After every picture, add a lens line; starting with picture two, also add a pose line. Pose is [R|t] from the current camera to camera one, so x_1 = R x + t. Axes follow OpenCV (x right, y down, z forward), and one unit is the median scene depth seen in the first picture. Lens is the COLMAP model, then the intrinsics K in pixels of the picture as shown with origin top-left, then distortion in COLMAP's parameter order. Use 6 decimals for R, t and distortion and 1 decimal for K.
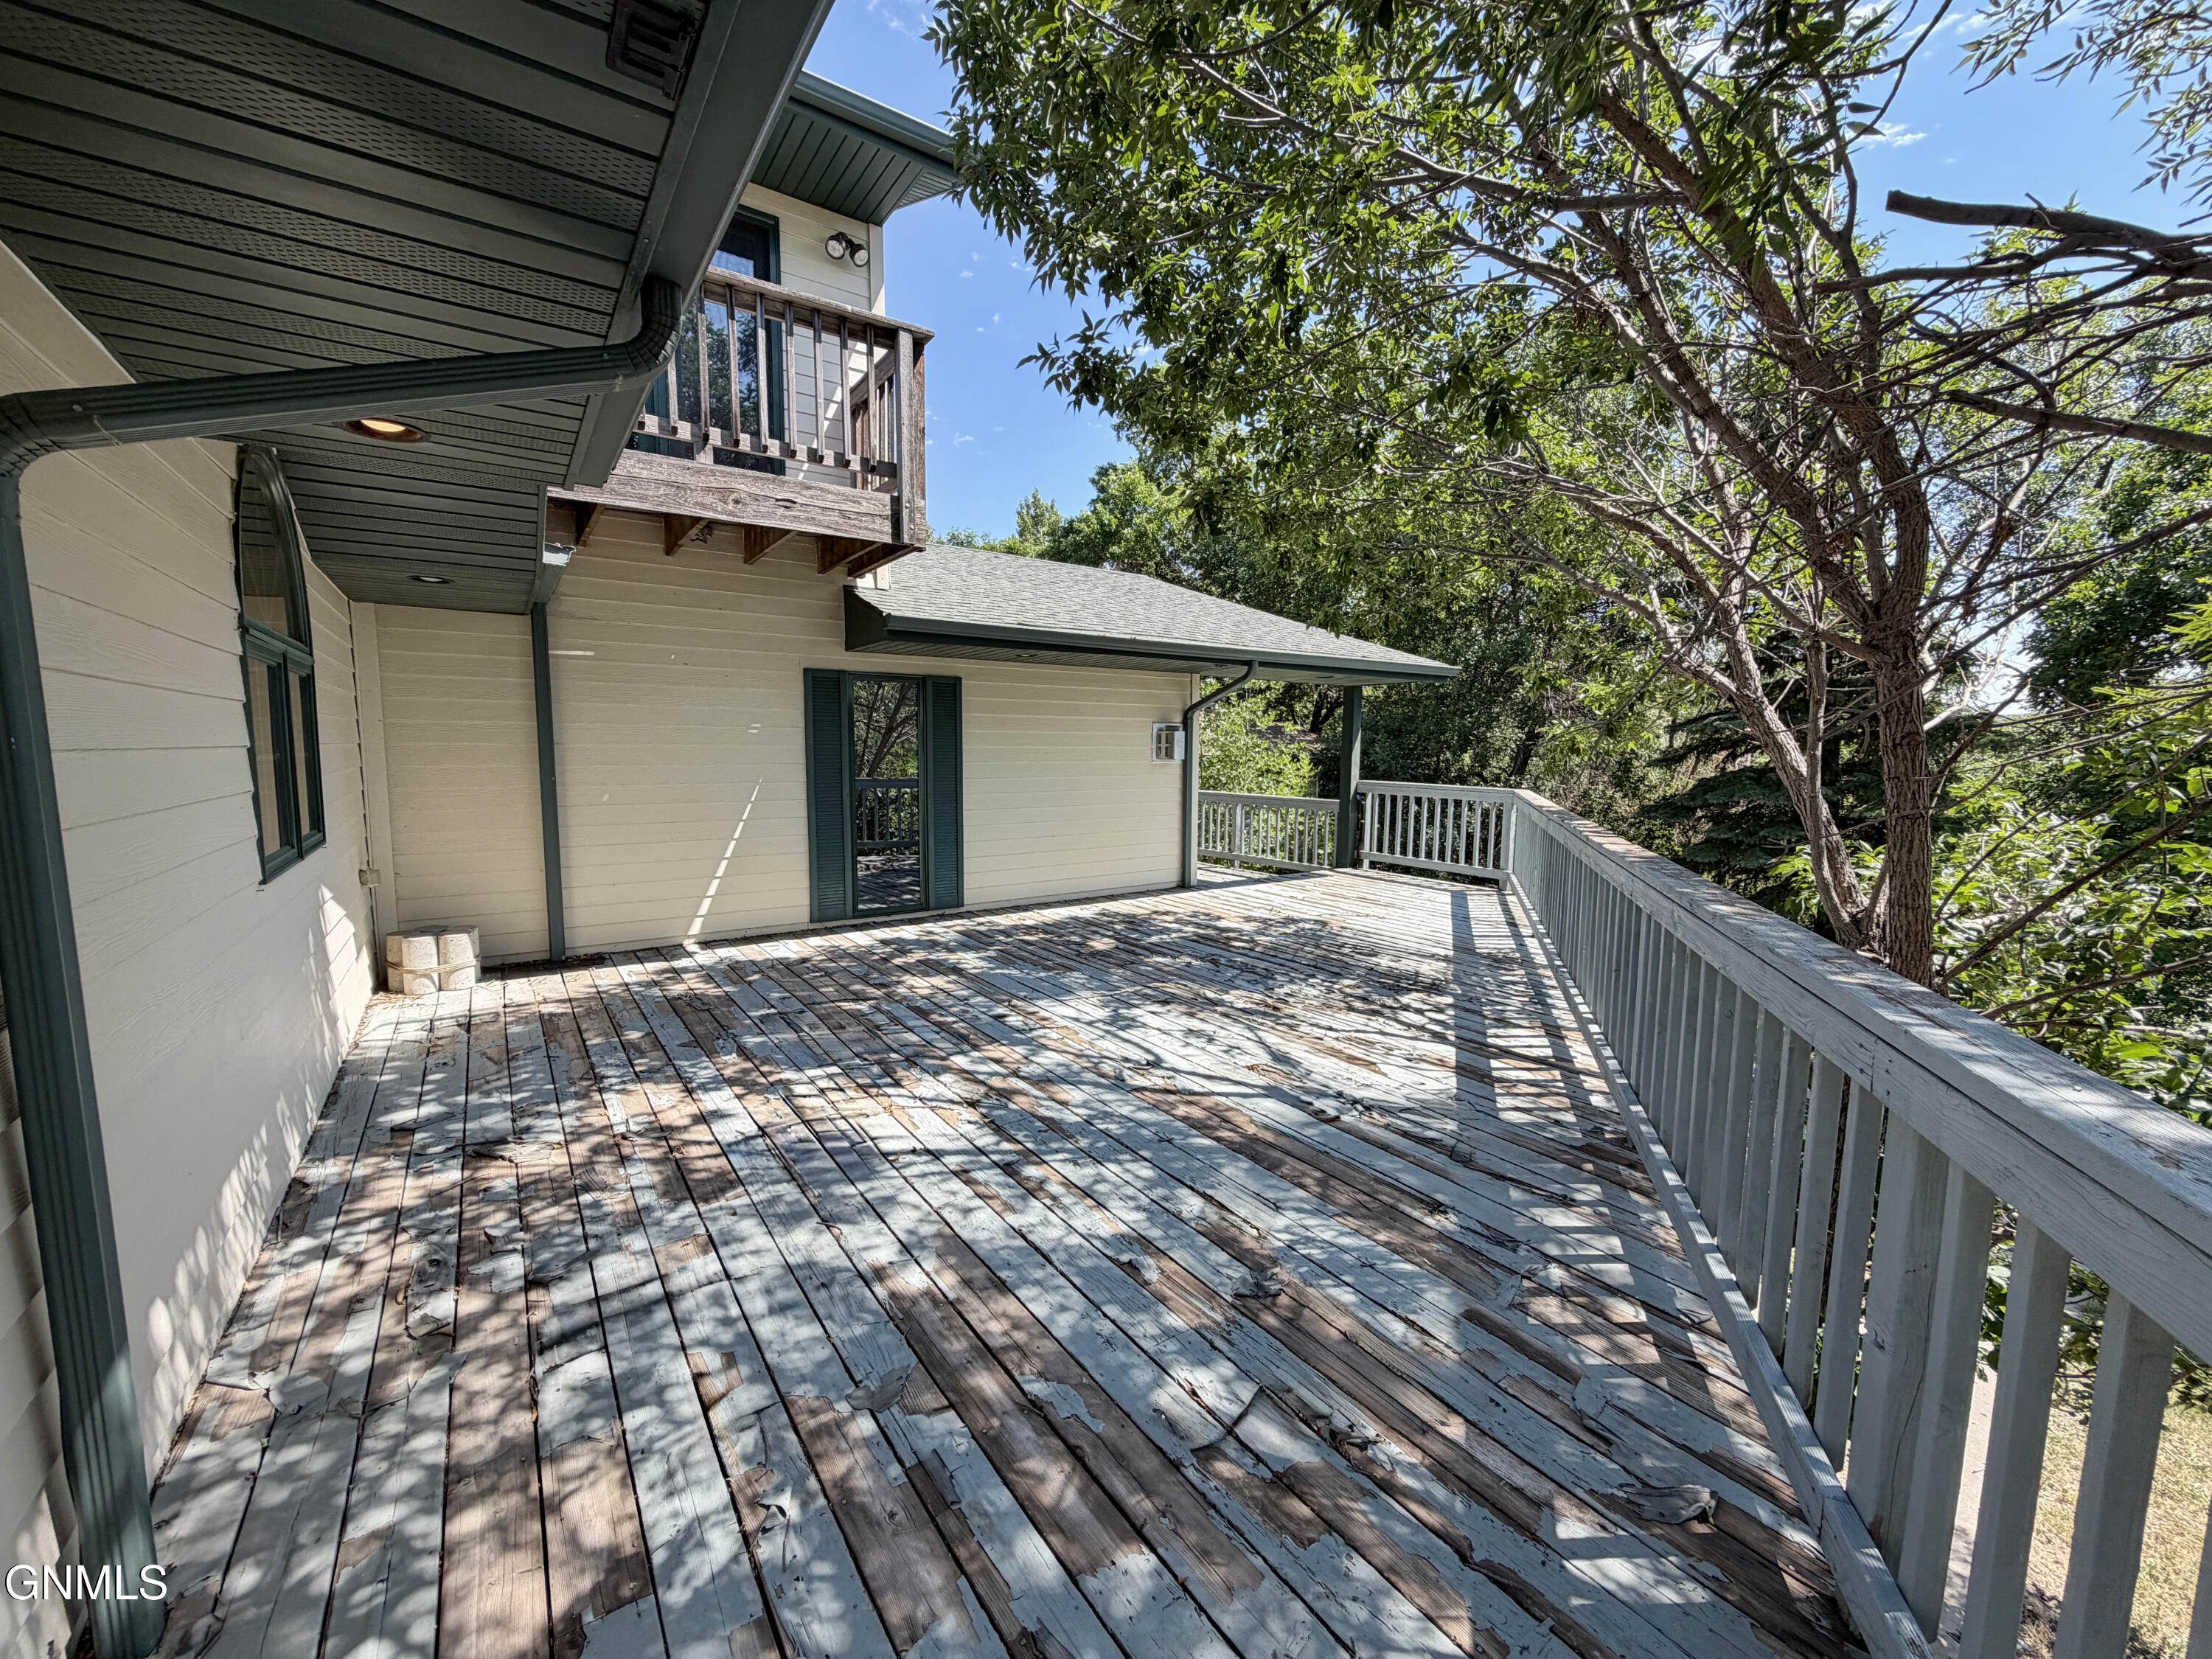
lens RADIAL K [[878.1, 0, 1108.2], [0, 878.1, 835.3], [0, 0, 1]] dist [0.002316, 0.000458]
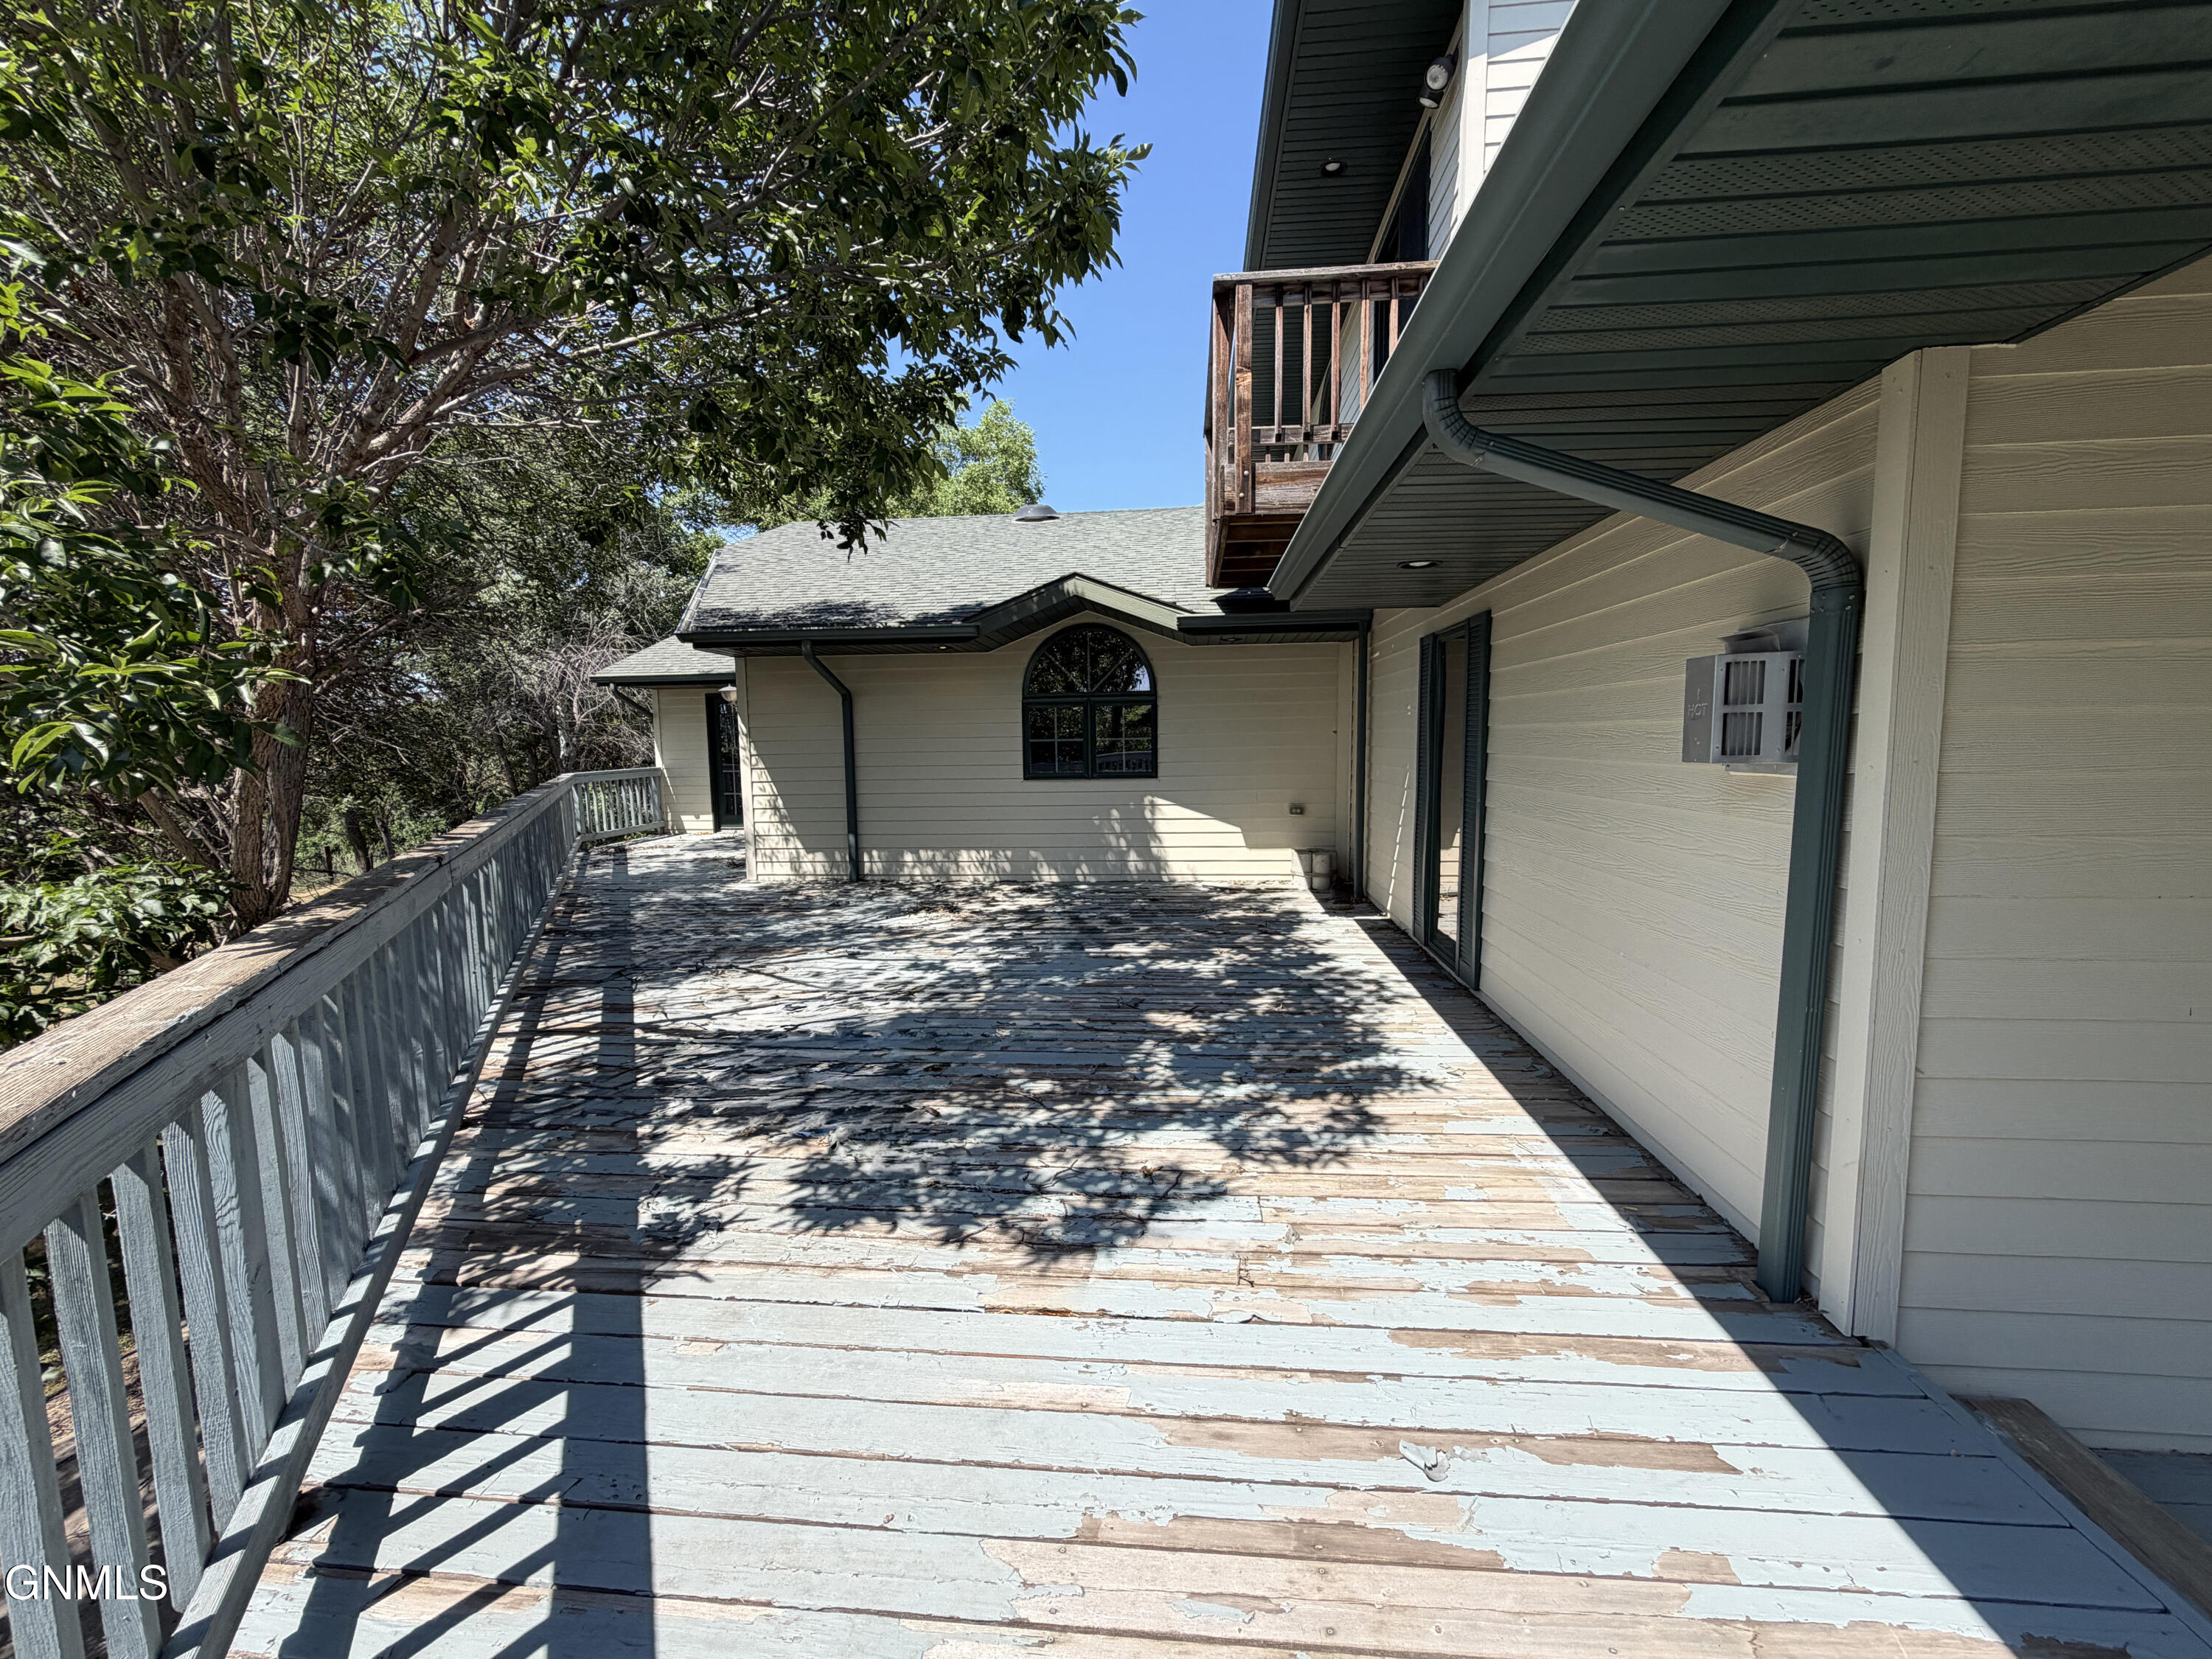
lens RADIAL K [[878.1, 0, 1109.8], [0, 878.1, 830.9], [0, 0, 1]] dist [0.002316, 0.000458]
pose [[-0.647543, 0.089989, -0.756696, 0.816663], [-0.068807, 0.982042, 0.175670, -0.218270], [0.758916, 0.165820, -0.629723, 2.096849]]
